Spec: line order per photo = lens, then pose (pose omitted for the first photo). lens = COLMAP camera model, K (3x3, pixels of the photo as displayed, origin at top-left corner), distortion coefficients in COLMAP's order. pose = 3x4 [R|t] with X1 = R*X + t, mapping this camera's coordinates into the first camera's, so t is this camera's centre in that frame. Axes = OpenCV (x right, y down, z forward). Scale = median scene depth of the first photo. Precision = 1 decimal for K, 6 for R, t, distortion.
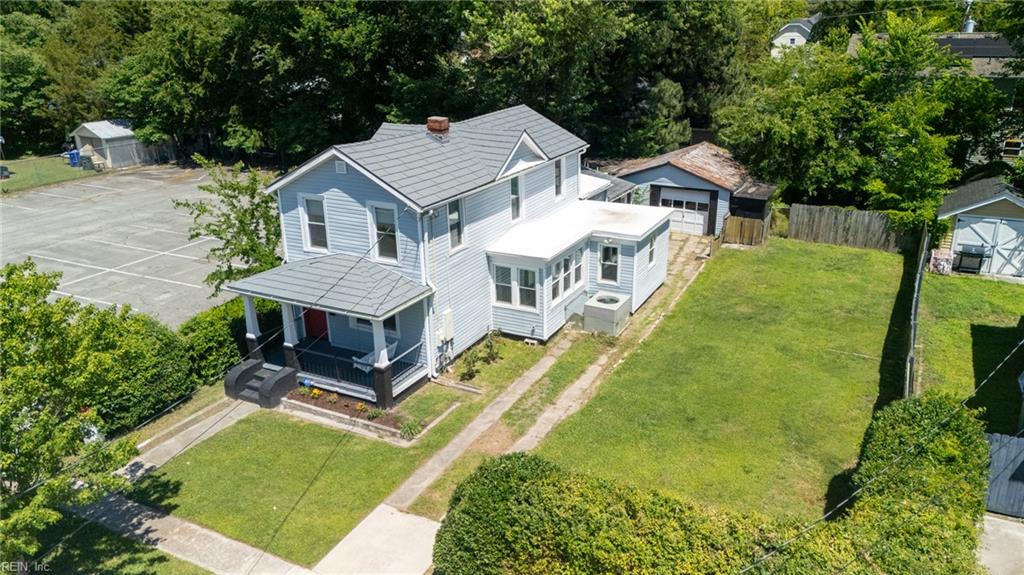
lens RADIAL K [[754.3, 0, 512.0], [0, 754.3, 287.5], [0, 0, 1]] dist [0.050230, -0.004971]
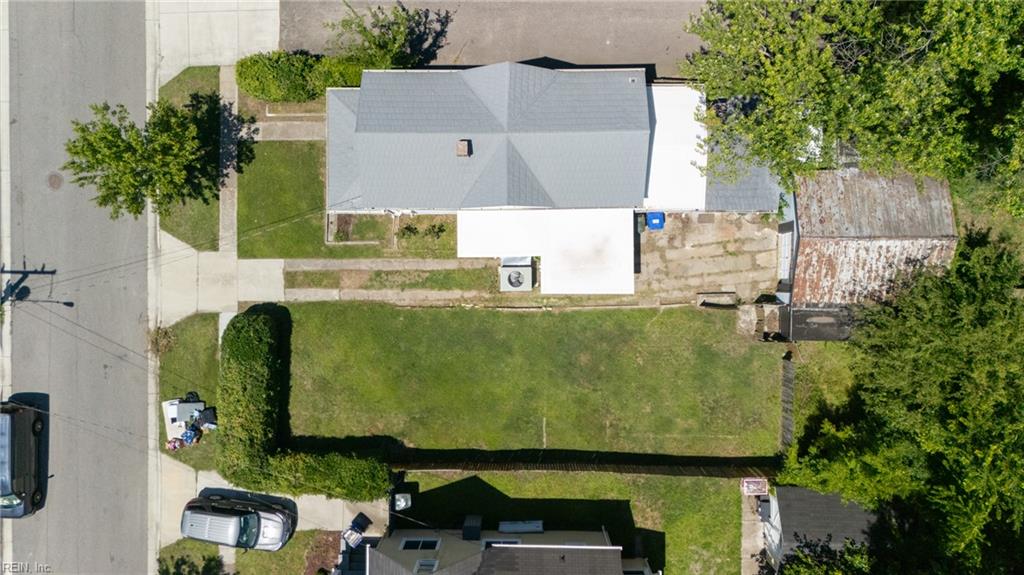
lens RADIAL K [[747.4, 0, 512.0], [0, 747.4, 287.5], [0, 0, 1]] dist [0.083005, -0.003578]
pose [[0.466365, 0.884254, 0.024478, 0.106746], [-0.291153, 0.127310, 0.948168, -1.345416], [0.835305, -0.449319, 0.316826, 0.563338]]
